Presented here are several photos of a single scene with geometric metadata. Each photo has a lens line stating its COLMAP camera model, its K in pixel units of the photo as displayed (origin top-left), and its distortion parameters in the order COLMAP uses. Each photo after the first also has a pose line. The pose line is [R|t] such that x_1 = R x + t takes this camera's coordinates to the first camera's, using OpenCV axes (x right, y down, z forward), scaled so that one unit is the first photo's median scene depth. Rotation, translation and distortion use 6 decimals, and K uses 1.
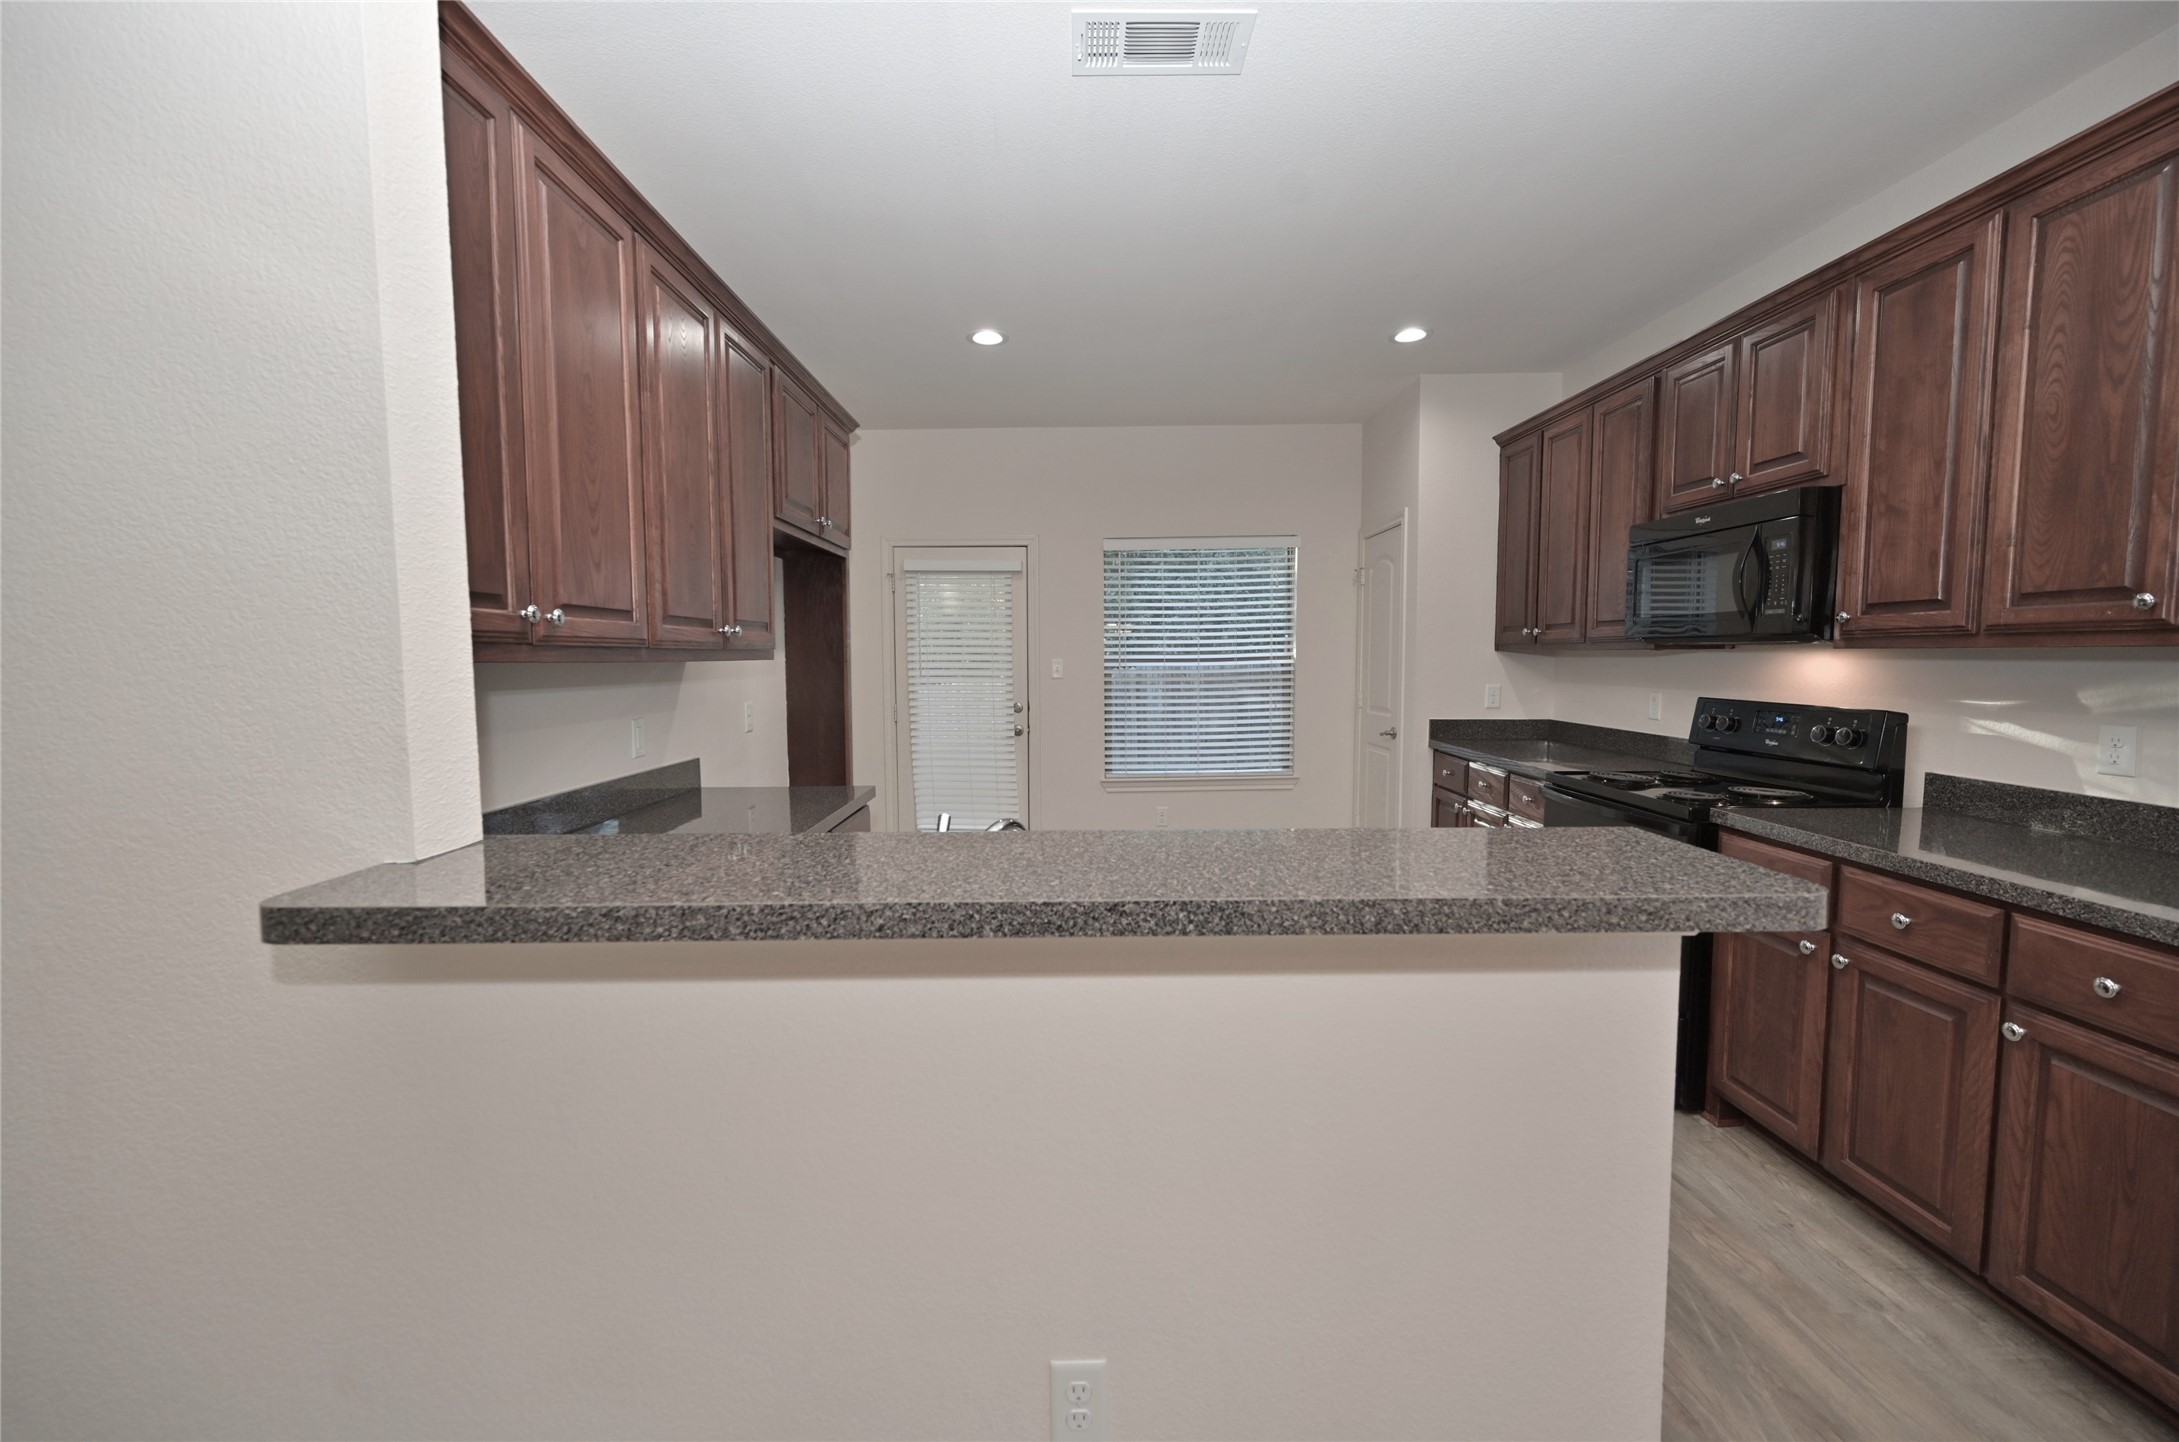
lens RADIAL K [[867.0, 0, 1090.2], [0, 867.0, 715.3], [0, 0, 1]] dist [-0.000015, 0.000546]
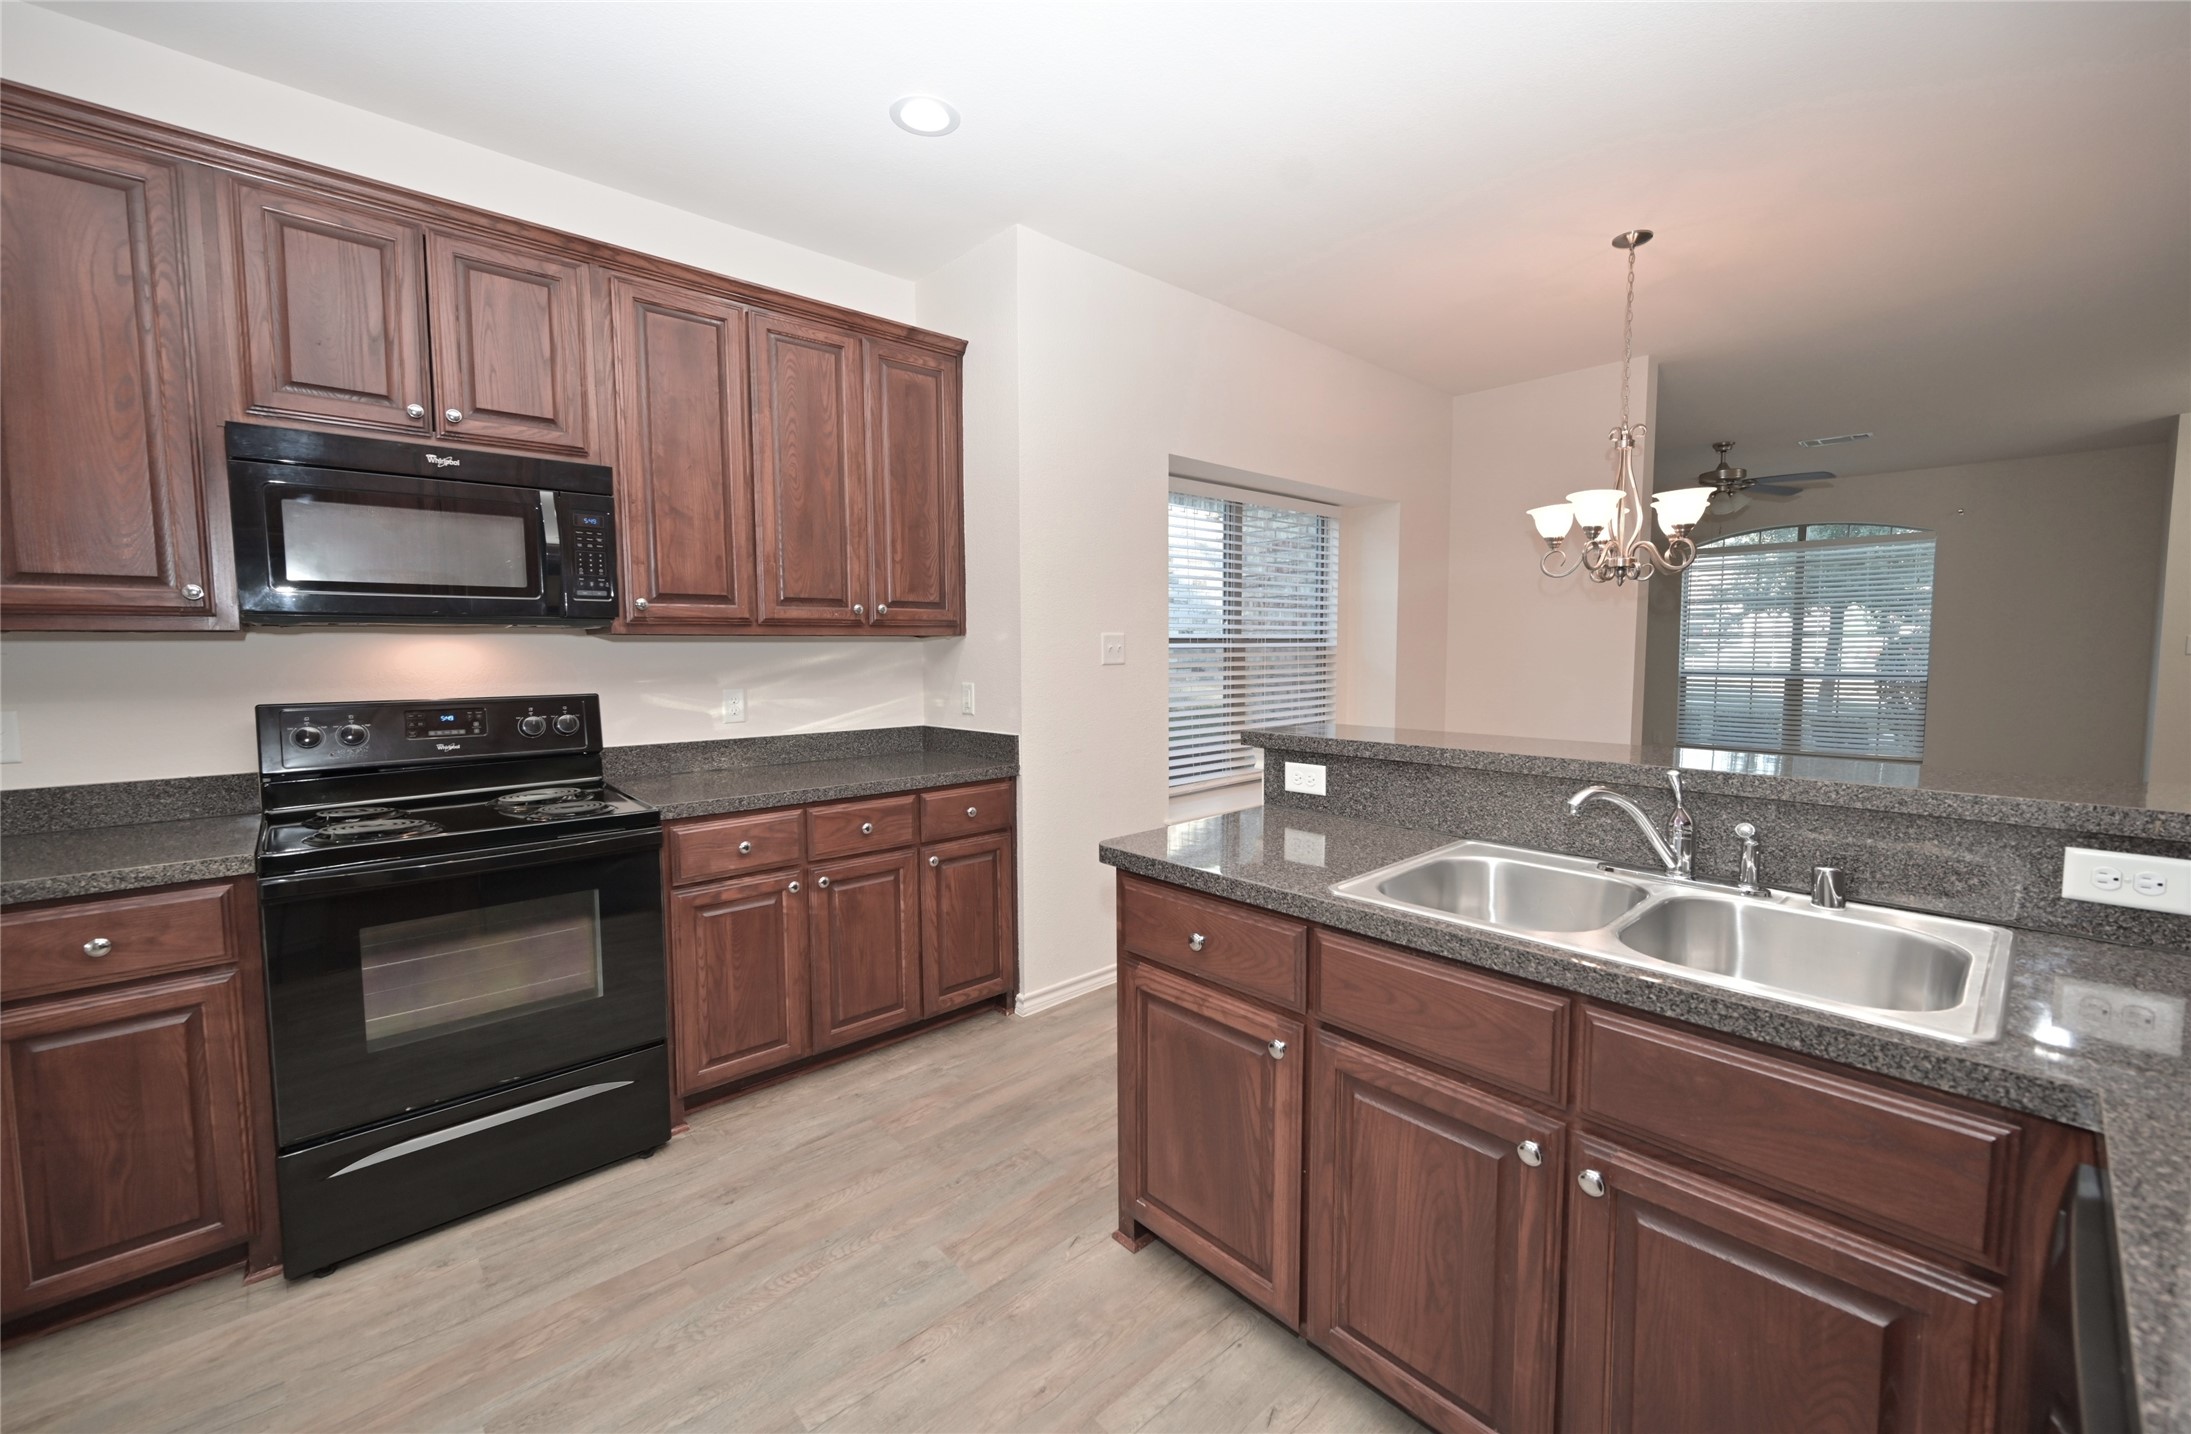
lens RADIAL K [[873.8, 0, 1097.5], [0, 873.8, 712.4], [0, 0, 1]] dist [-0.003026, 0.000559]
pose [[-0.658190, -0.051460, 0.751091, -0.294420], [0.058553, 0.991140, 0.119217, -0.077005], [-0.750571, 0.122446, -0.649346, 1.290564]]
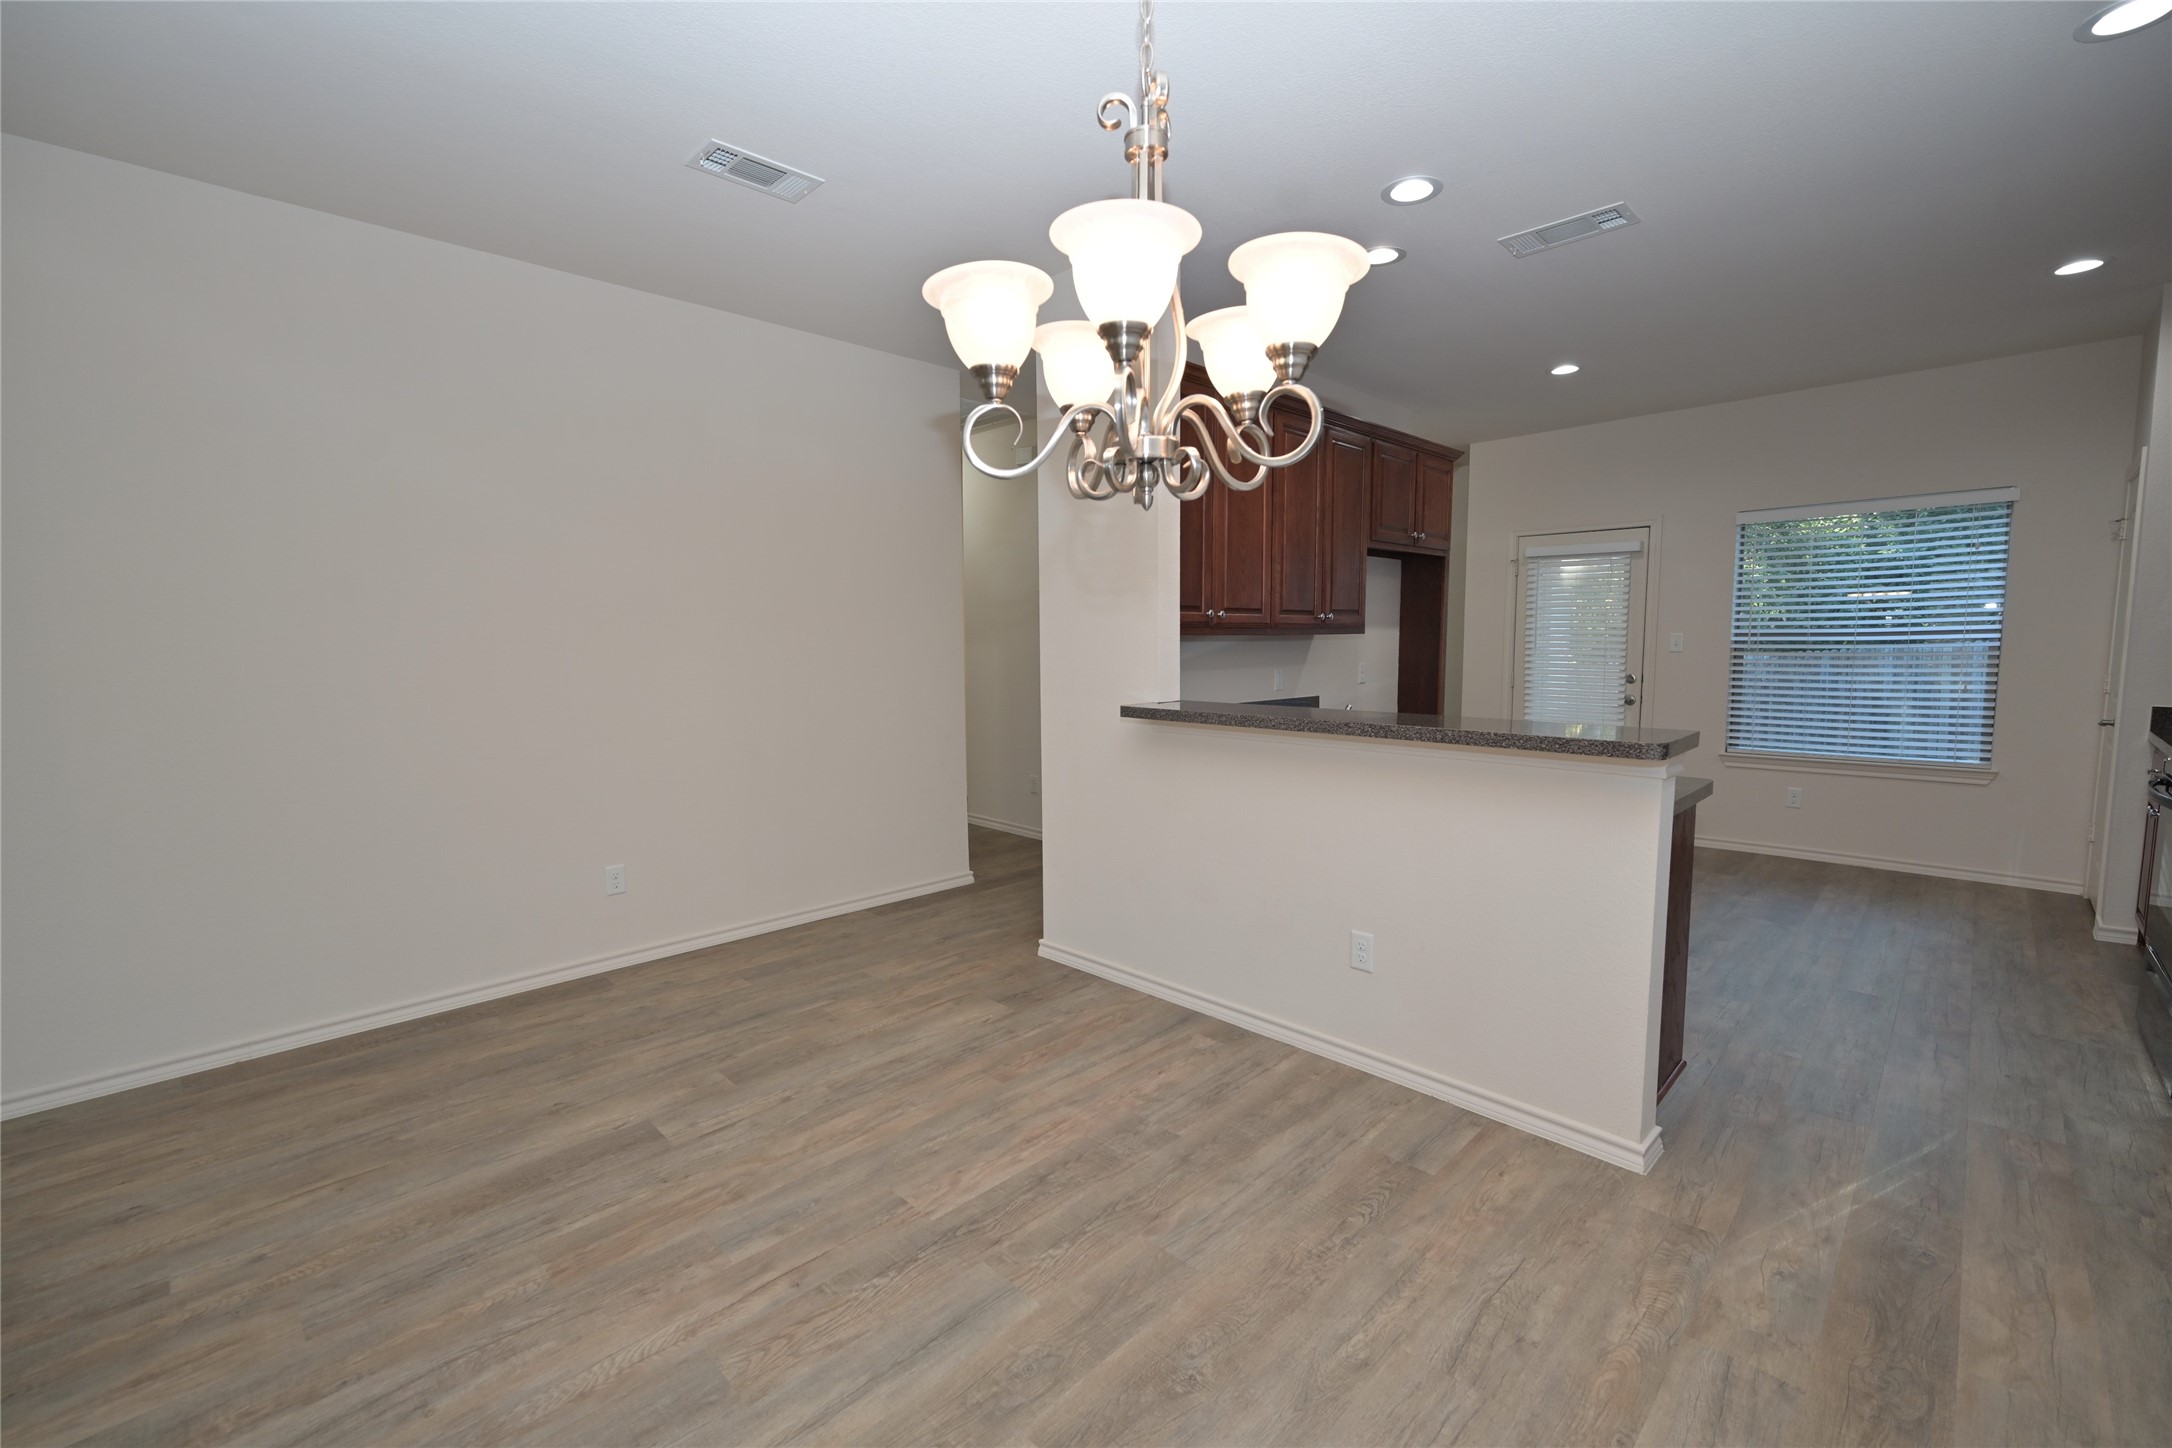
lens RADIAL K [[908.7, 0, 1083.8], [0, 908.7, 711.9], [0, 0, 1]] dist [-0.001629, 0.001264]
pose [[0.693804, 0.061319, -0.717548, 0.573133], [-0.045909, 0.998108, 0.040905, 0.039358], [0.718699, 0.004562, 0.695307, -0.602996]]
